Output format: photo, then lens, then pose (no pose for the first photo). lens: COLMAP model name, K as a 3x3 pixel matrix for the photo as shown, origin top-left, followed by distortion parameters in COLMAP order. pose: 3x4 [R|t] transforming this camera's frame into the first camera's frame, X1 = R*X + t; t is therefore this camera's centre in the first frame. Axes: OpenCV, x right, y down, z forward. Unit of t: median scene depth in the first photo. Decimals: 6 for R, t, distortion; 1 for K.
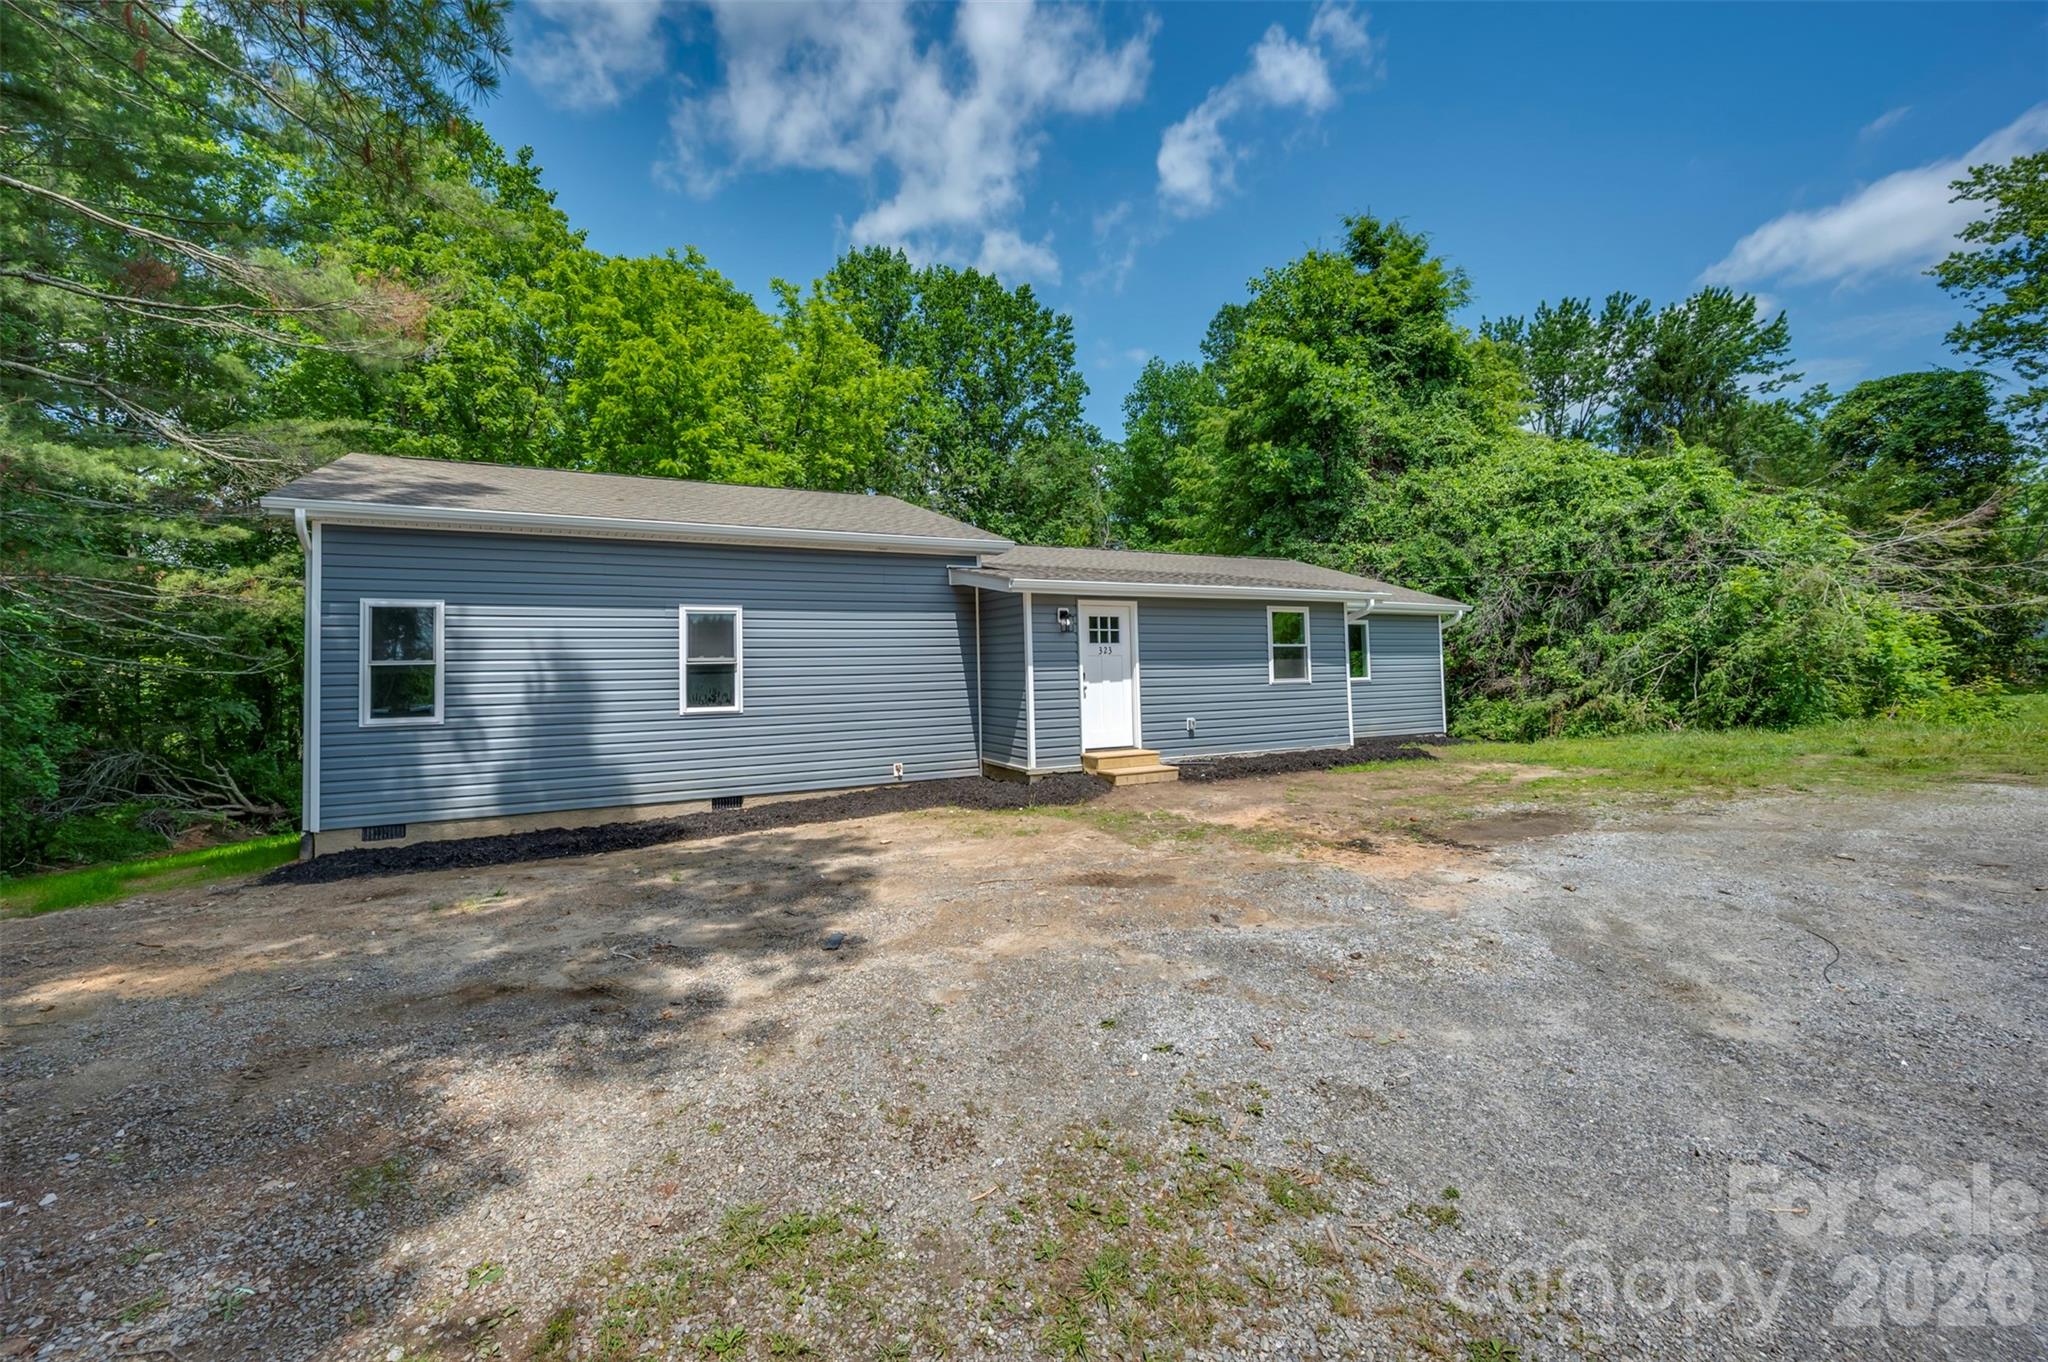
lens RADIAL K [[878.9, 0, 1024.0], [0, 878.9, 681.0], [0, 0, 1]] dist [-0.001343, -0.000369]
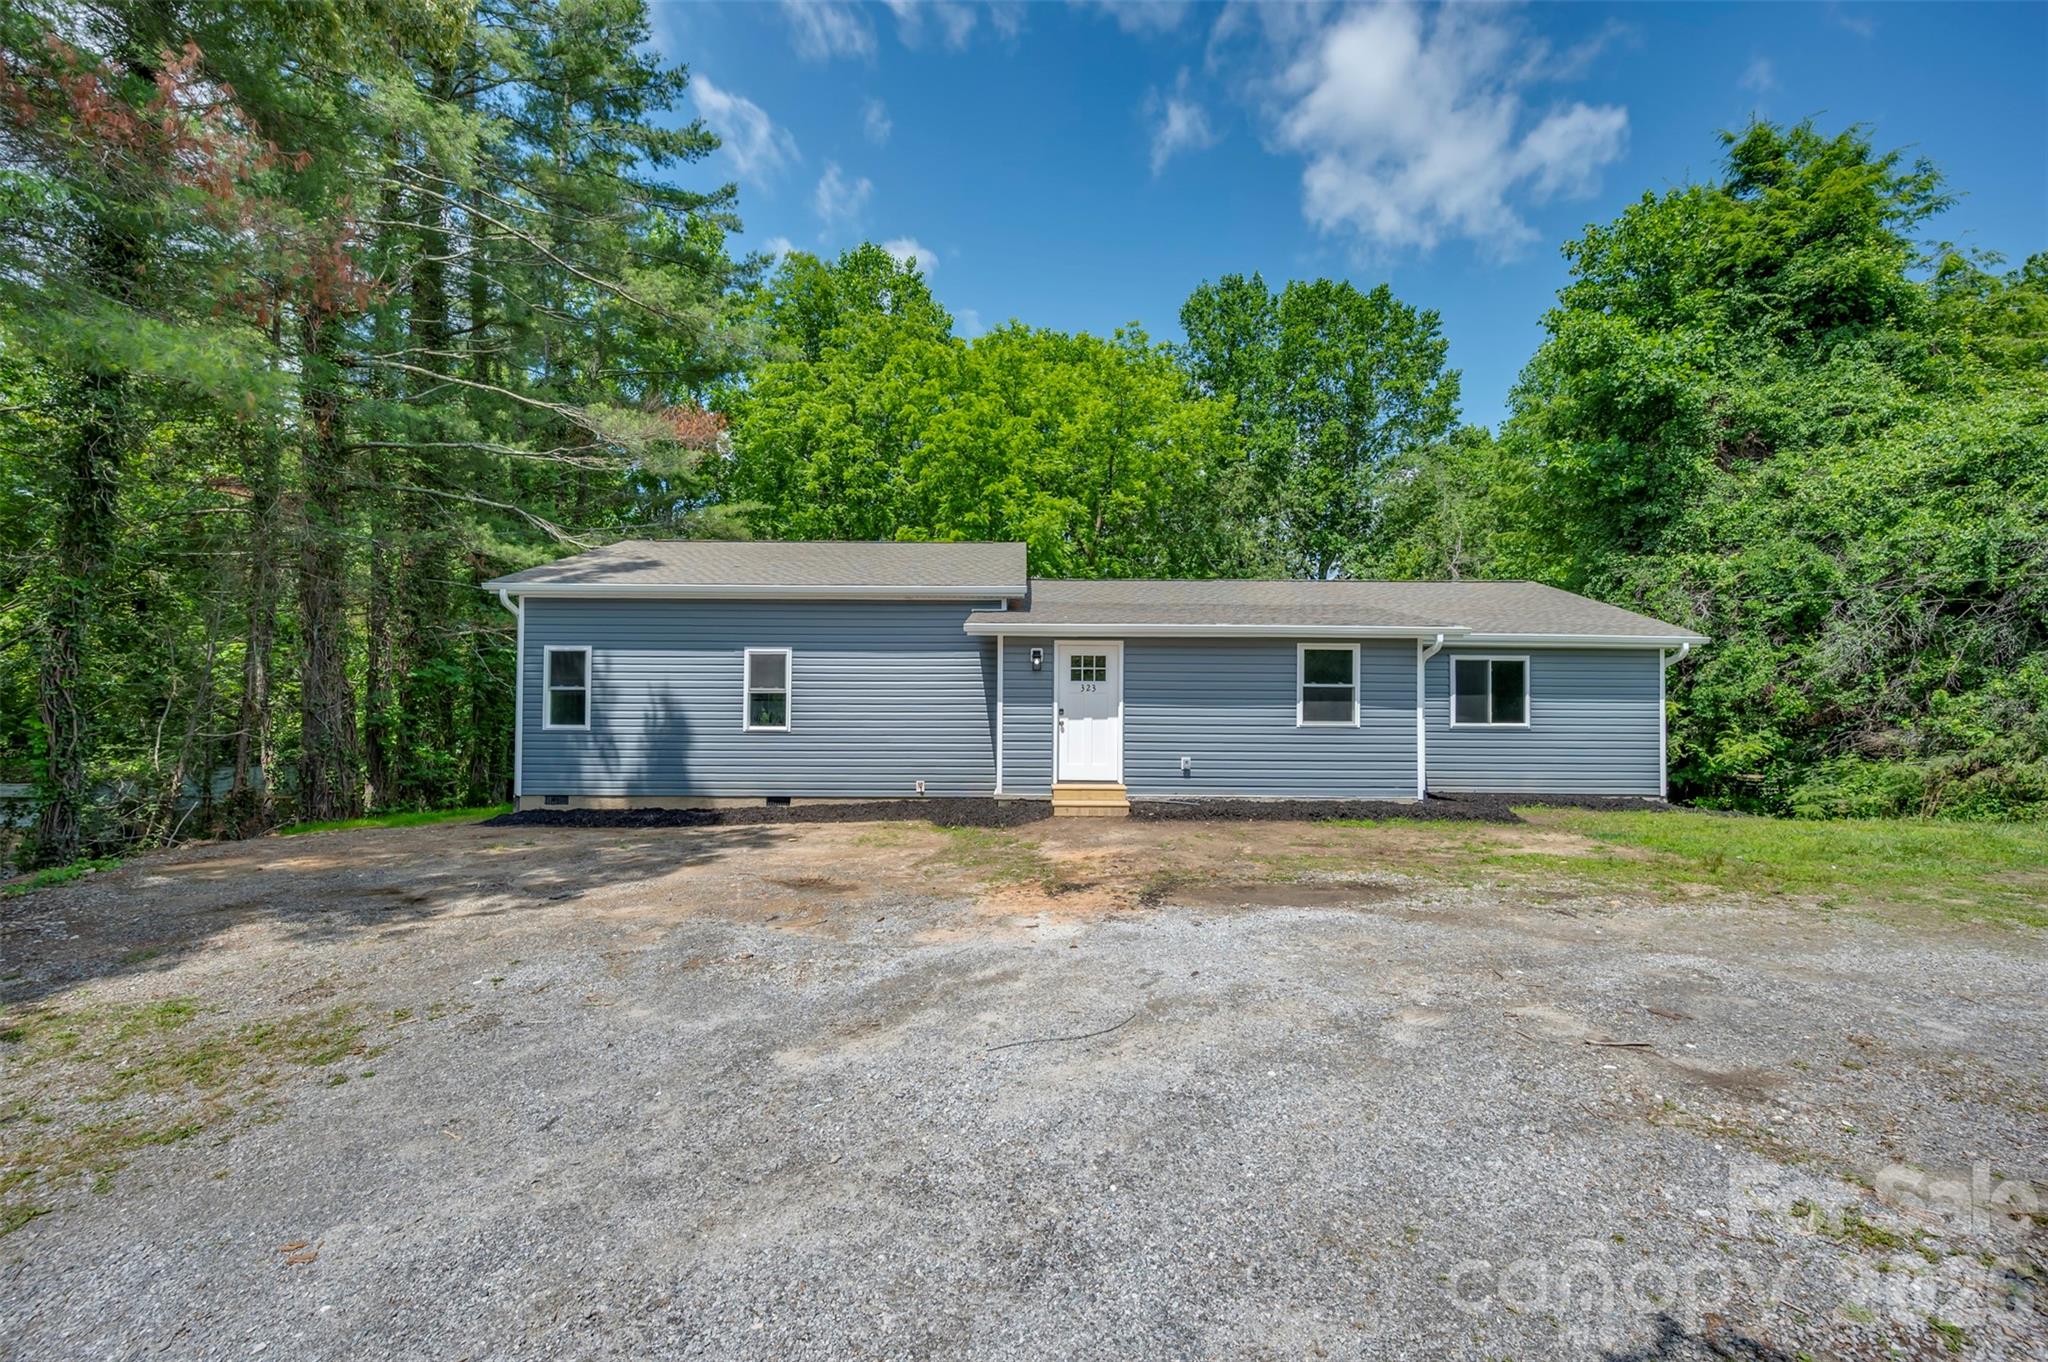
lens RADIAL K [[856.0, 0, 1027.6], [0, 856.0, 732.1], [0, 0, 1]] dist [-0.001796, 0.000172]
pose [[0.881327, 0.045176, -0.470342, 0.258698], [-0.029117, 0.998720, 0.041367, -0.011373], [0.471609, -0.022763, 0.881514, 0.031043]]
